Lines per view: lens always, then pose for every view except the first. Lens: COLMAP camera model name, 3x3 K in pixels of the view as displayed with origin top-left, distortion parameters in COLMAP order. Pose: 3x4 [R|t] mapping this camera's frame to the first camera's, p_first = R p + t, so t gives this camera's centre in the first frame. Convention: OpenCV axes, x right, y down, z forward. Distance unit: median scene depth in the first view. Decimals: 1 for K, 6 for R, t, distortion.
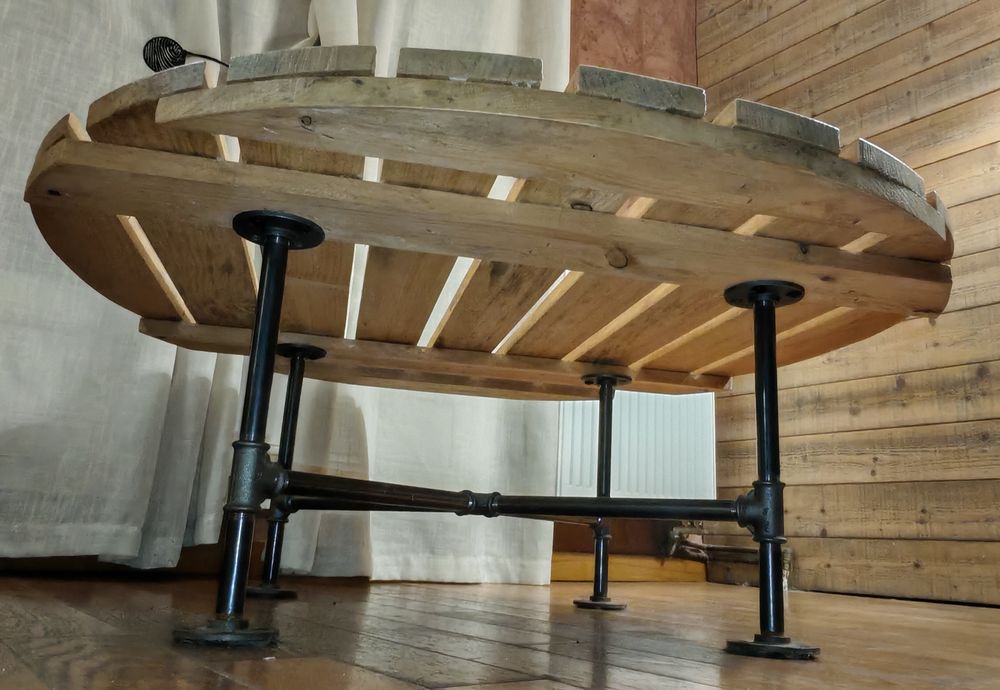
lens RADIAL K [[772.6, 0, 515.7], [0, 772.6, 325.4], [0, 0, 1]] dist [-0.001189, 0.008226]
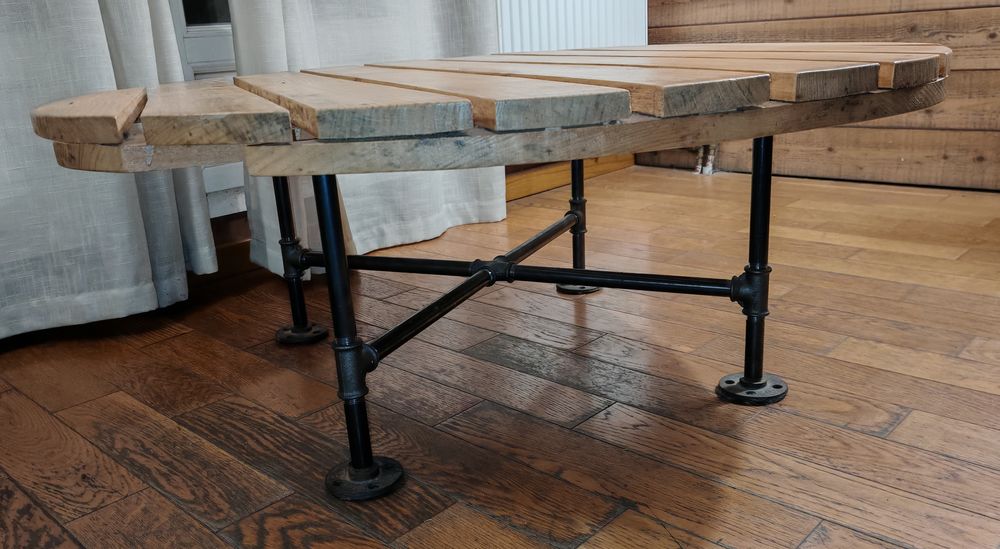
lens RADIAL K [[822.8, 0, 501.5], [0, 822.8, 274.8], [0, 0, 1]] dist [0.006388, 0.018137]
pose [[0.986027, -0.140446, 0.089591, -0.103265], [0.071283, 0.841789, 0.535079, -0.285832], [-0.150566, -0.521215, 0.840038, -0.011238]]
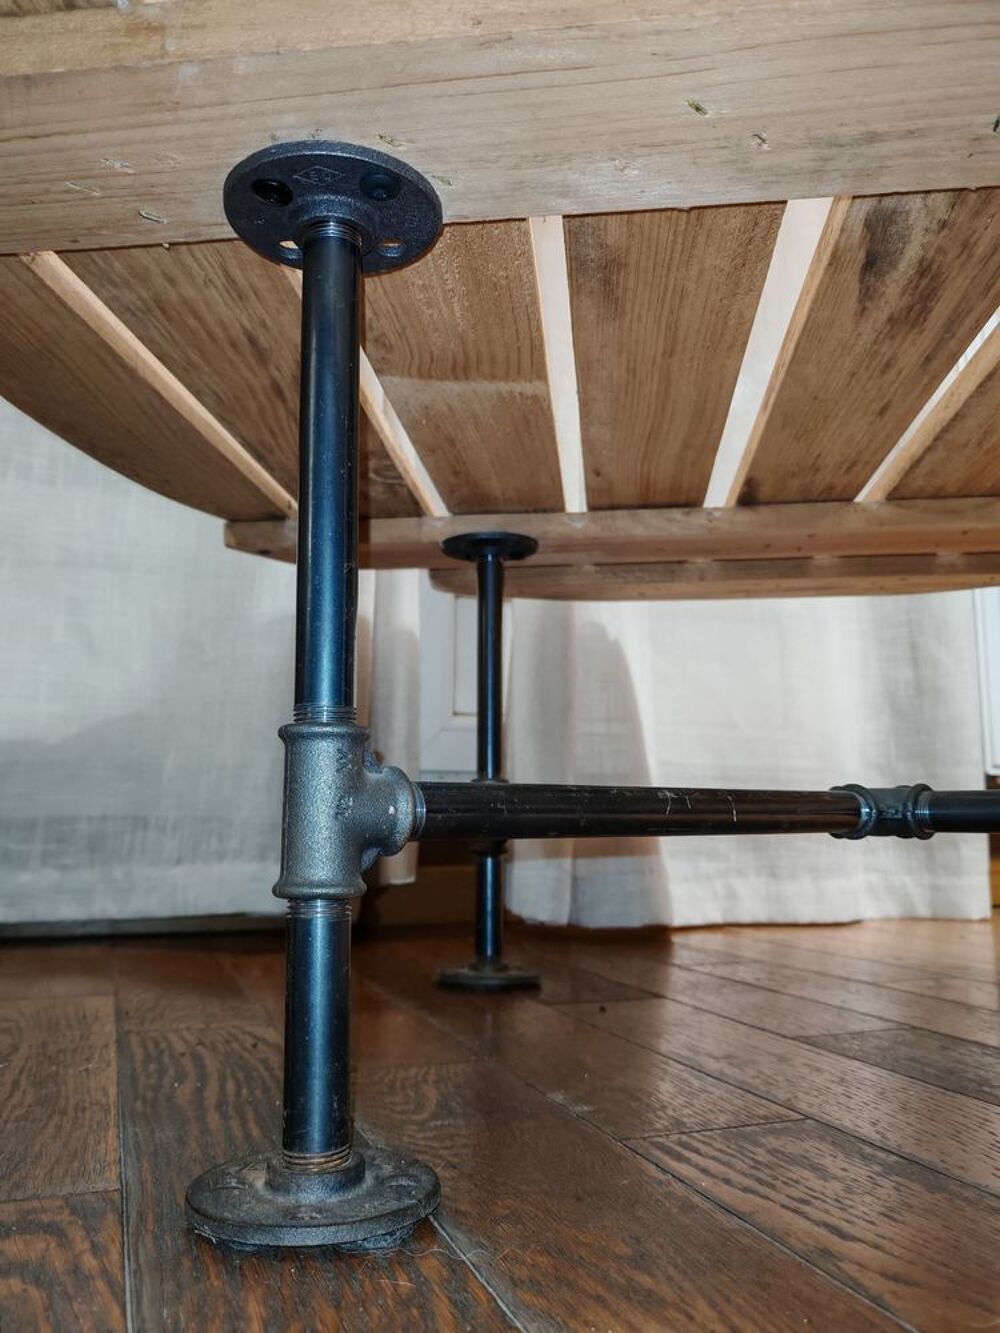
lens RADIAL K [[1059.1, 0, 498.2], [0, 1059.1, 666.4], [0, 0, 1]] dist [-0.007063, 0.002541]
pose [[0.941293, -0.096782, -0.323421, -0.035685], [0.135875, 0.985614, 0.100513, 0.038583], [0.309041, -0.138557, 0.940902, 0.253638]]
